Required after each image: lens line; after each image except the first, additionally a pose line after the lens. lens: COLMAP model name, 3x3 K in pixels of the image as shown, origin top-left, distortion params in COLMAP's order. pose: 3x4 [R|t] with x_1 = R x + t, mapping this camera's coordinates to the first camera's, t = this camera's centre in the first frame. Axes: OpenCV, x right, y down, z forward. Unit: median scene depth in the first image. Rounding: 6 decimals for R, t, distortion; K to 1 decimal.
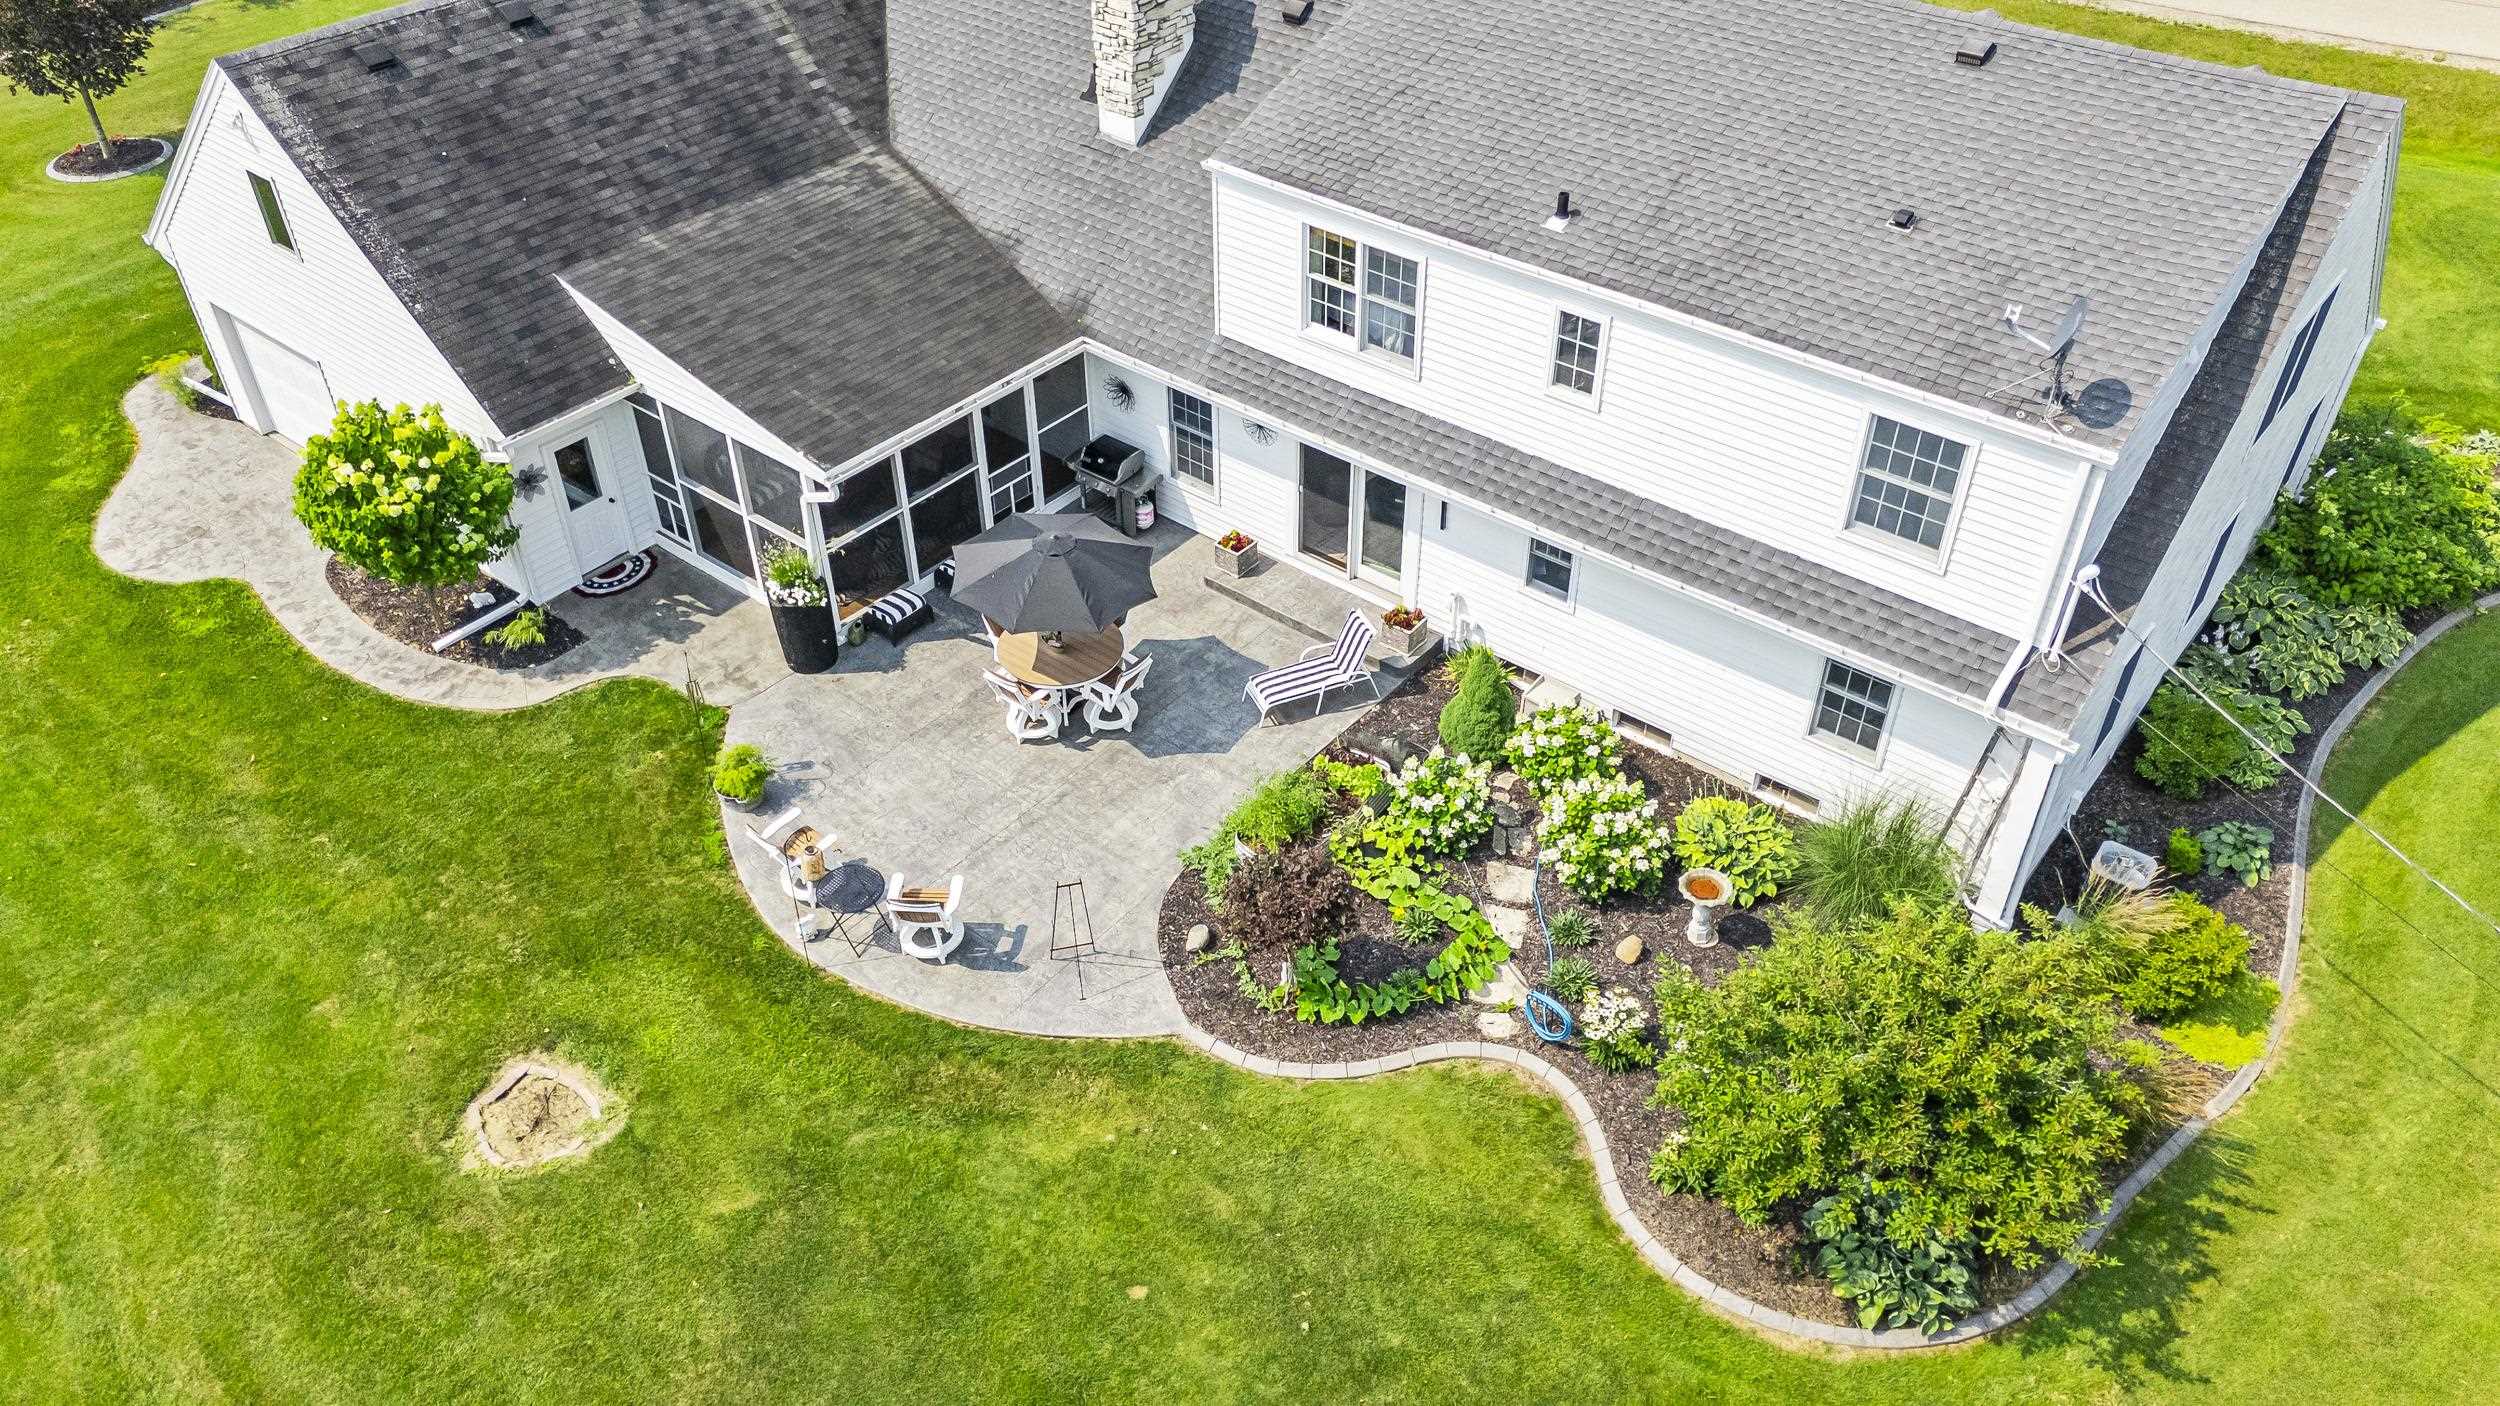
lens RADIAL K [[1823.1, 0, 1260.5], [0, 1823.1, 715.2], [0, 0, 1]] dist [0.095440, -0.125151]
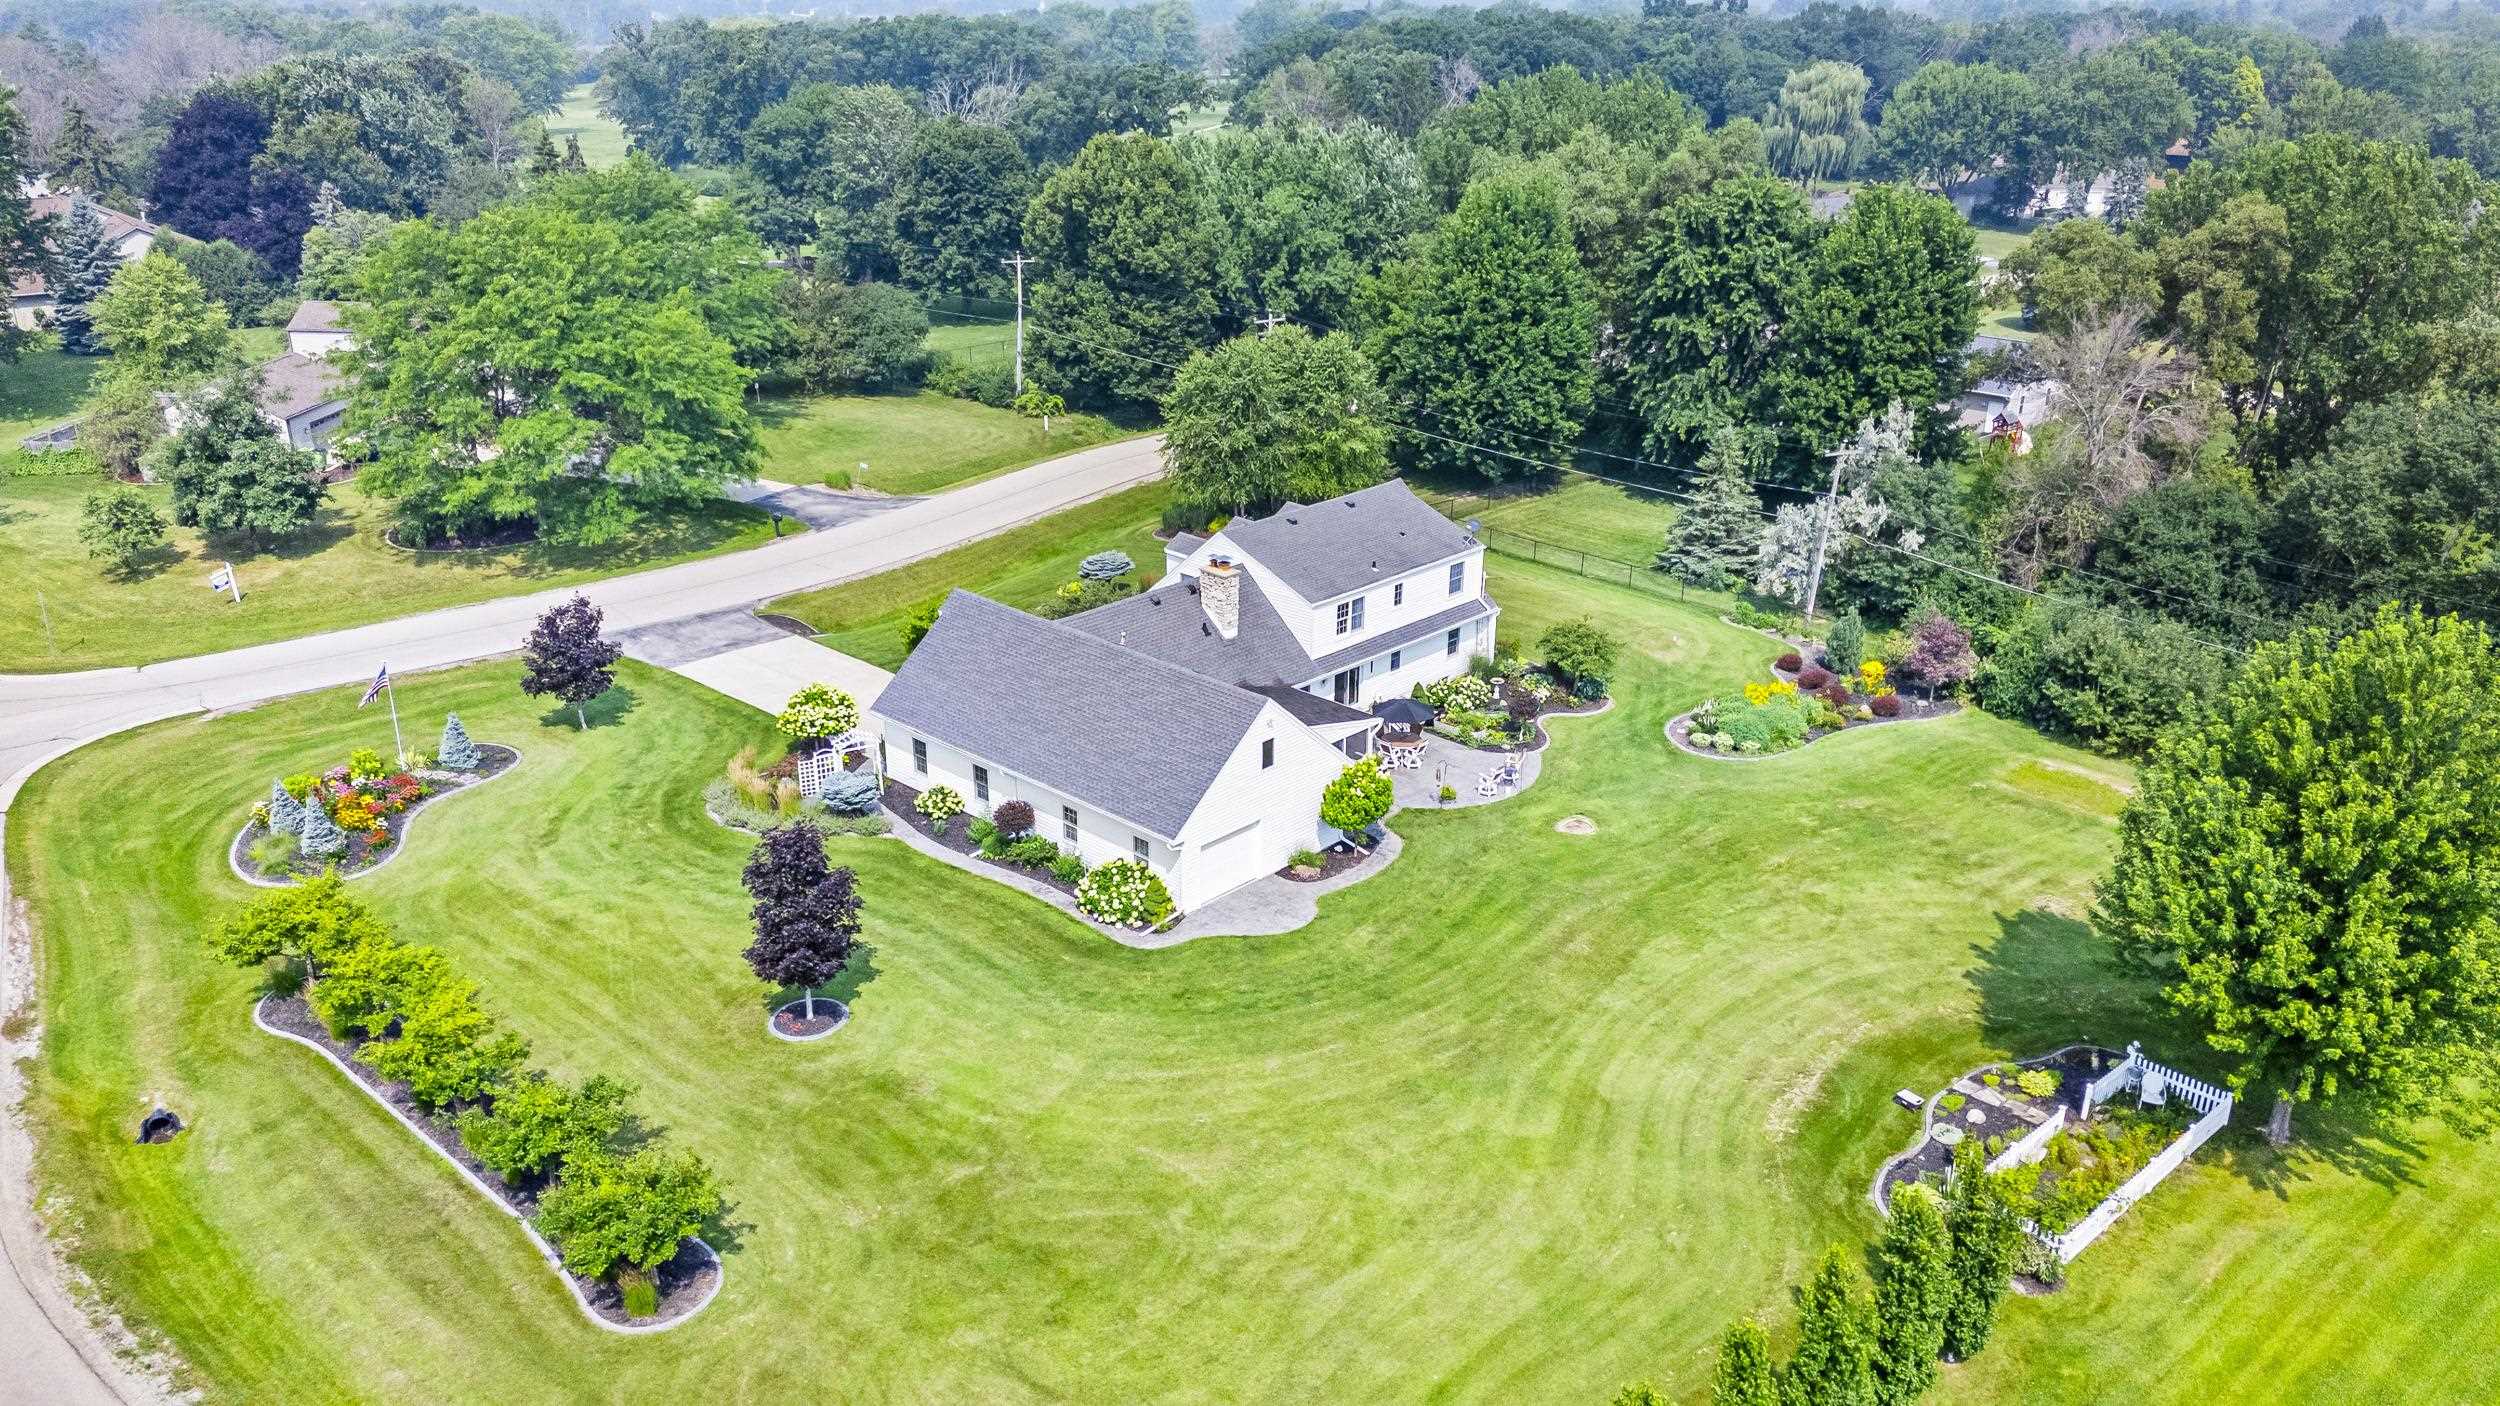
lens RADIAL K [[1823.1, 0, 1260.5], [0, 1823.1, 715.2], [0, 0, 1]] dist [0.095440, -0.125151]
pose [[0.074080, -0.373839, 0.924531, -3.077612], [0.626607, 0.738664, 0.248474, -1.021319], [-0.775807, 0.560910, 0.288970, 0.277355]]
